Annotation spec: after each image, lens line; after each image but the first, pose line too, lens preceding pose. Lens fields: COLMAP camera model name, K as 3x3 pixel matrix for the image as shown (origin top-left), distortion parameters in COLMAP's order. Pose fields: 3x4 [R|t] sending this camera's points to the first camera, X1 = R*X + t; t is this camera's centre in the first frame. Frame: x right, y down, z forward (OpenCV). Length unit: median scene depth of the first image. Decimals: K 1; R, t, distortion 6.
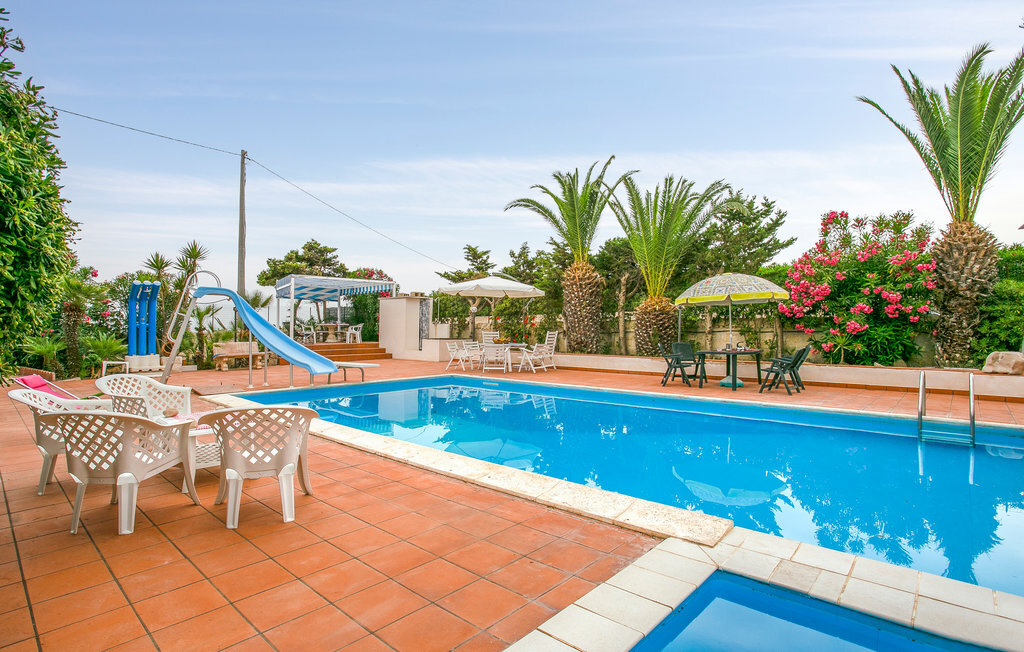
lens RADIAL K [[526.9, 0, 505.3], [0, 526.9, 323.9], [0, 0, 1]] dist [-0.006213, -0.000444]
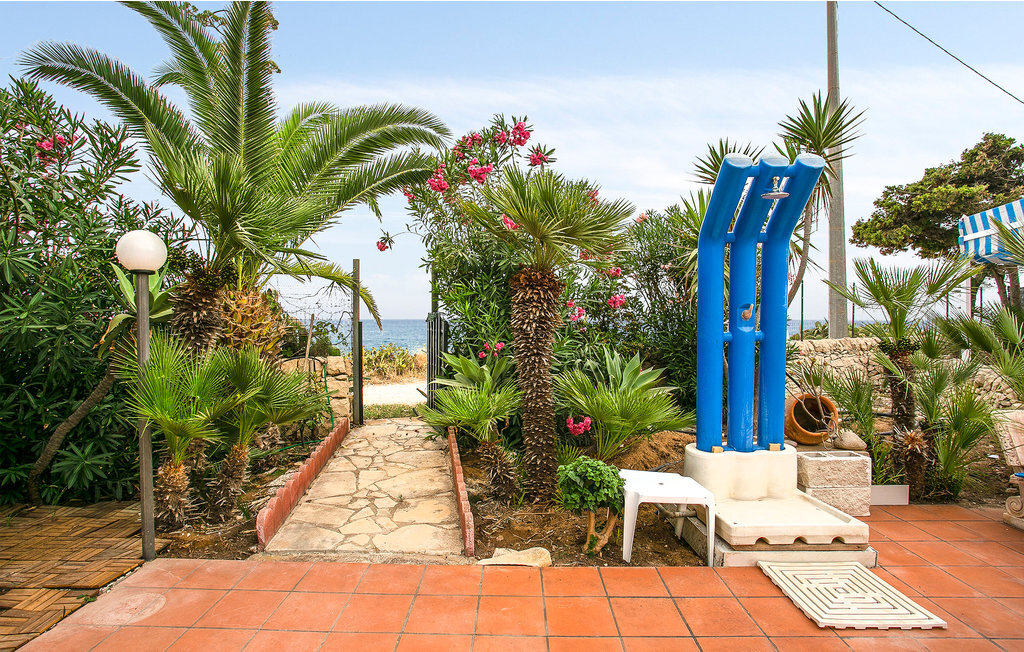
lens RADIAL K [[526.9, 0, 511.9], [0, 526.9, 325.6], [0, 0, 1]] dist [-0.006213, -0.000444]
pose [[0.691911, 0.011629, -0.721889, -0.475377], [-0.006746, 0.999931, 0.009642, -0.002637], [0.721951, -0.001802, 0.691942, 0.599938]]
